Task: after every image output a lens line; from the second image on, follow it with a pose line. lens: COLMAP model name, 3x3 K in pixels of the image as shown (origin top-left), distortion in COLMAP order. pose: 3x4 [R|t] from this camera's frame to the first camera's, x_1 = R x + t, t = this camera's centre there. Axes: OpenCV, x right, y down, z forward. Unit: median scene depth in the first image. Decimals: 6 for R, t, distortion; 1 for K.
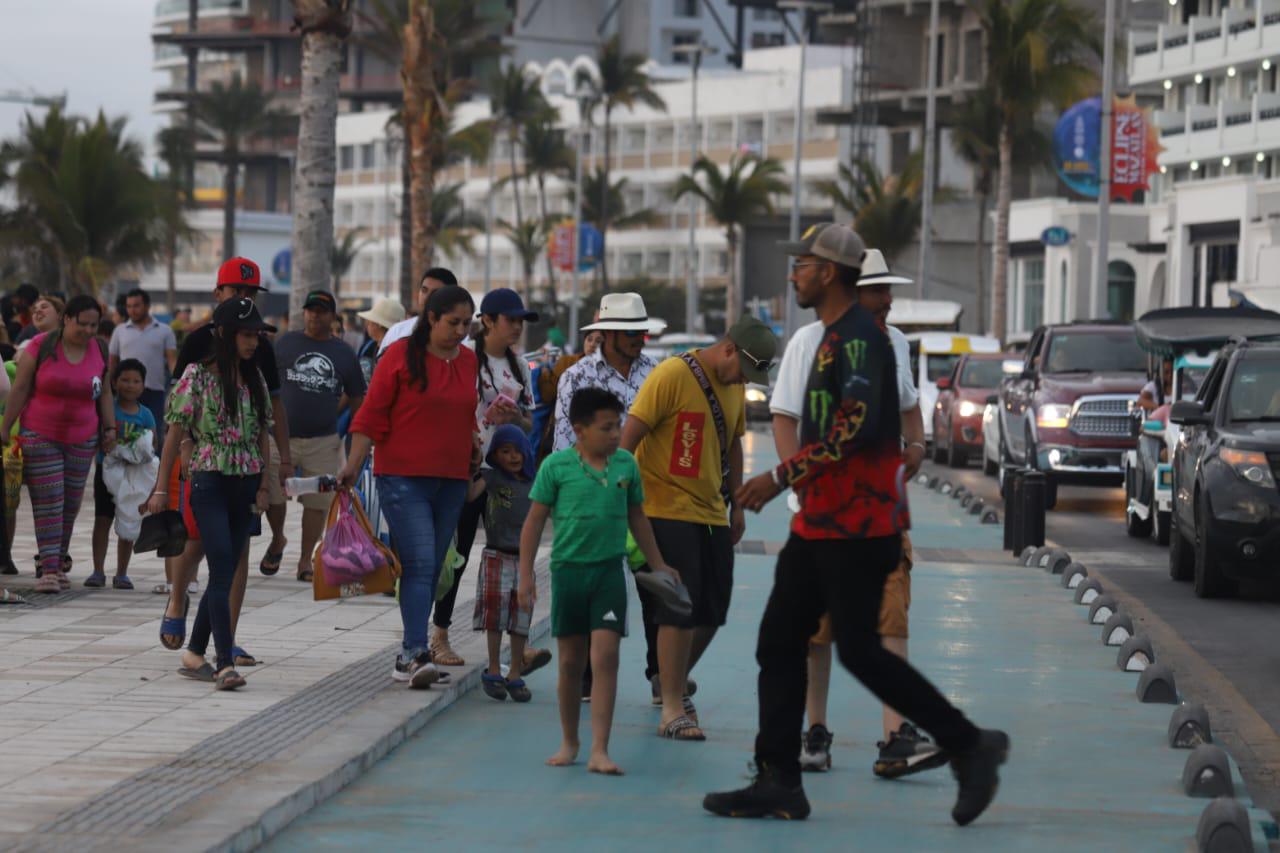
lens RADIAL K [[8952.0, 0, 638.6], [0, 8952.0, 428.9], [0, 0, 1]] dist [2.142276, 0.000000]
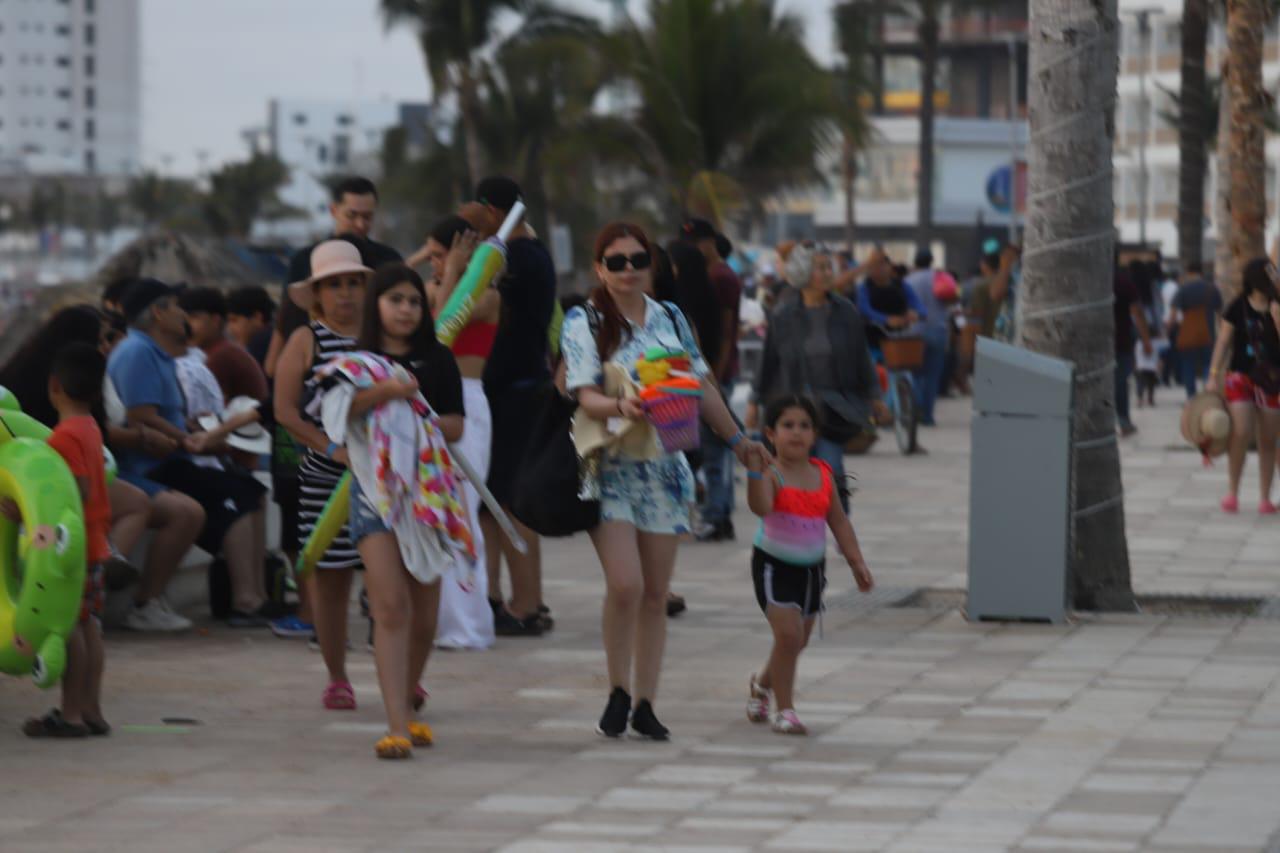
lens RADIAL K [[8952.0, 0, 642.6], [0, 8952.0, 426.6], [0, 0, 1]] dist [2.142276, 0.000000]
pose [[0.996832, -0.008668, -0.079067, -0.010249], [0.009173, 0.999940, 0.006017, -0.003201], [0.079010, -0.006723, 0.996851, 0.252531]]
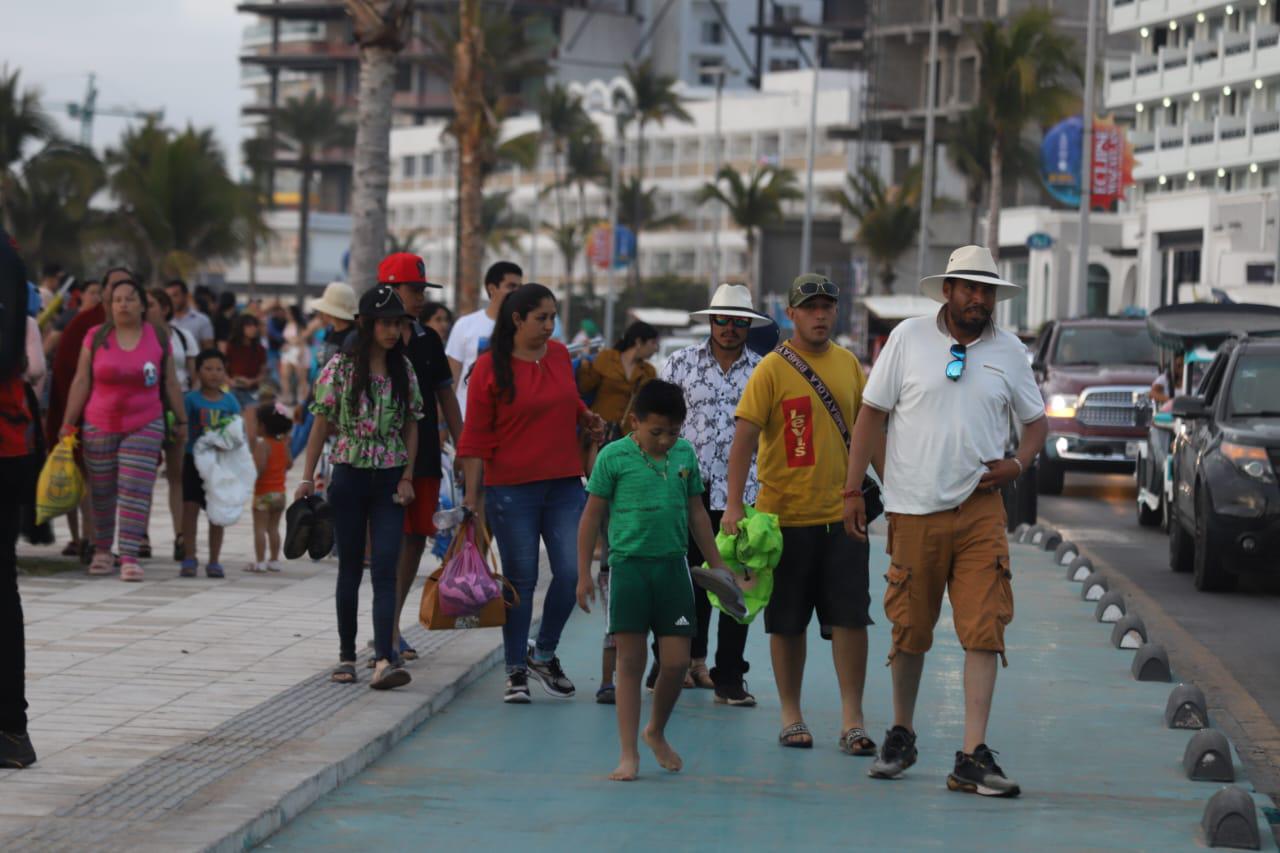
lens RADIAL K [[8952.0, 0, 645.5], [0, 8952.0, 420.8], [0, 0, 1]] dist [2.142276, 0.000000]
pose [[0.999958, 0.009069, -0.001308, -0.001034], [-0.009069, 0.999959, 0.000031, 0.001346], [0.001309, -0.000019, 0.999999, -0.116650]]
